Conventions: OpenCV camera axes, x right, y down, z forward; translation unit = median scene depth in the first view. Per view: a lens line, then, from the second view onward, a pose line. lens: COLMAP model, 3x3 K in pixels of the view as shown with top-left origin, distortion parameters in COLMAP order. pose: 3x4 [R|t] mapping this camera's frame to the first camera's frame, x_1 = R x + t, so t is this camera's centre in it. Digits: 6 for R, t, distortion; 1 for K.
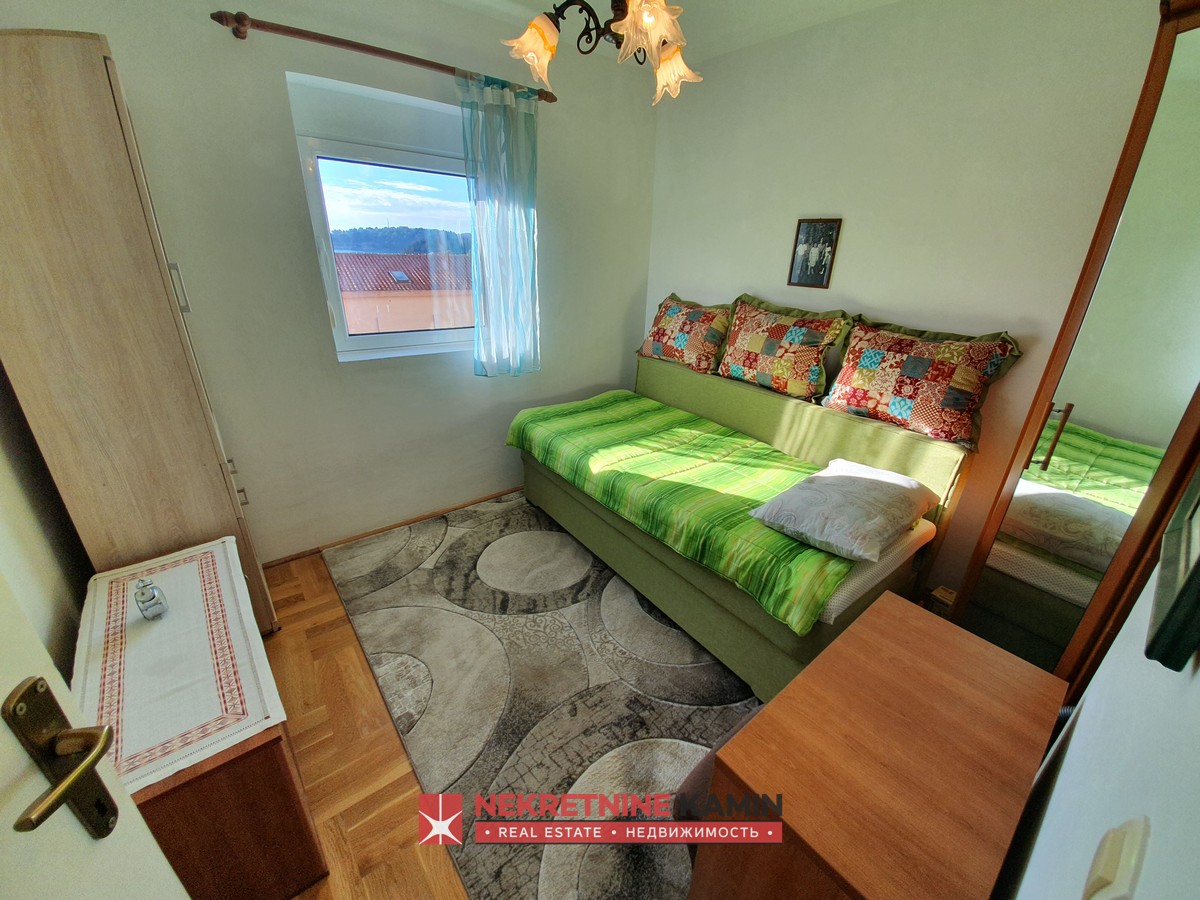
lens RADIAL K [[477.2, 0, 616.7], [0, 477.2, 449.1], [0, 0, 1]] dist [0.022467, -0.018213]
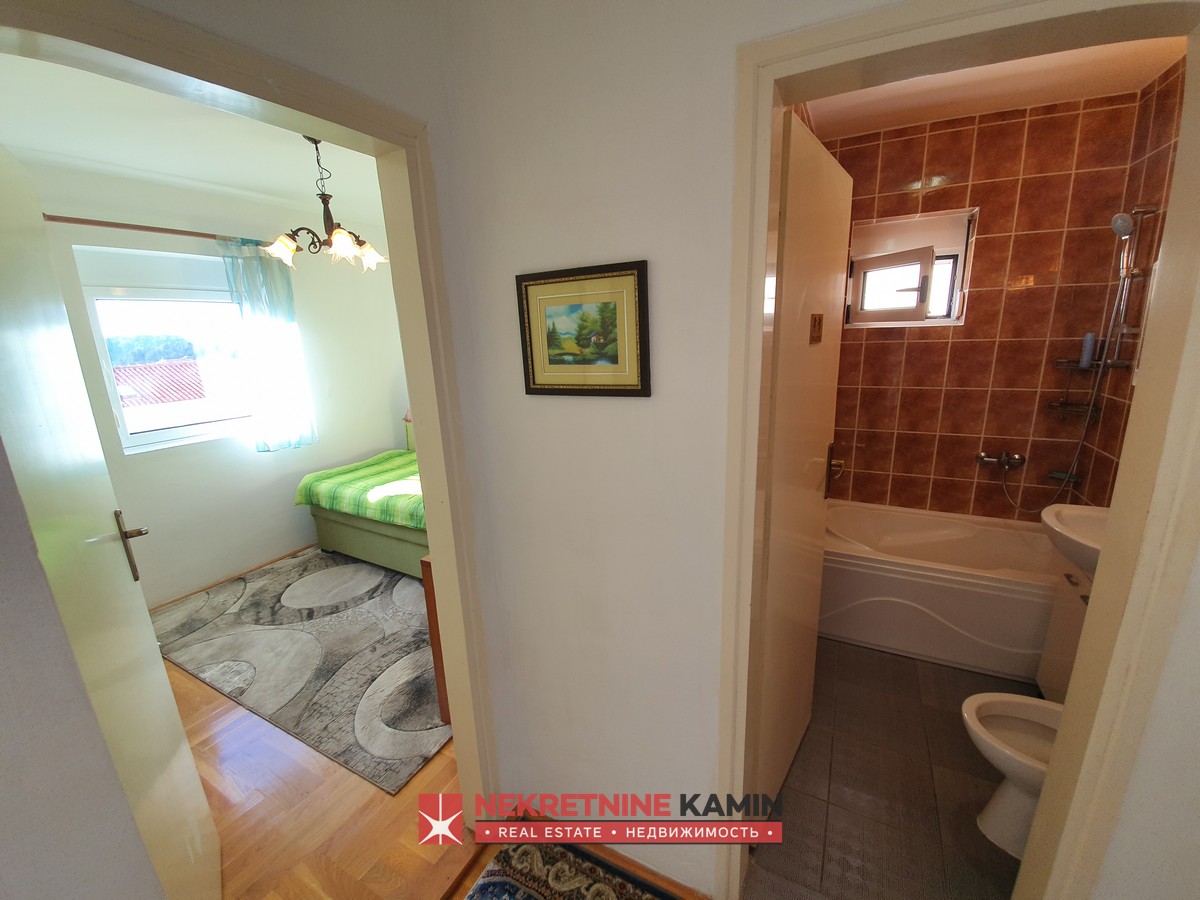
lens RADIAL K [[477.2, 0, 616.7], [0, 477.2, 449.1], [0, 0, 1]] dist [0.022467, -0.018213]
pose [[0.914743, -0.159435, 0.371248, 0.100068], [0.215307, 0.969871, -0.113991, 0.196203], [-0.341888, 0.184204, 0.921510, -0.503708]]
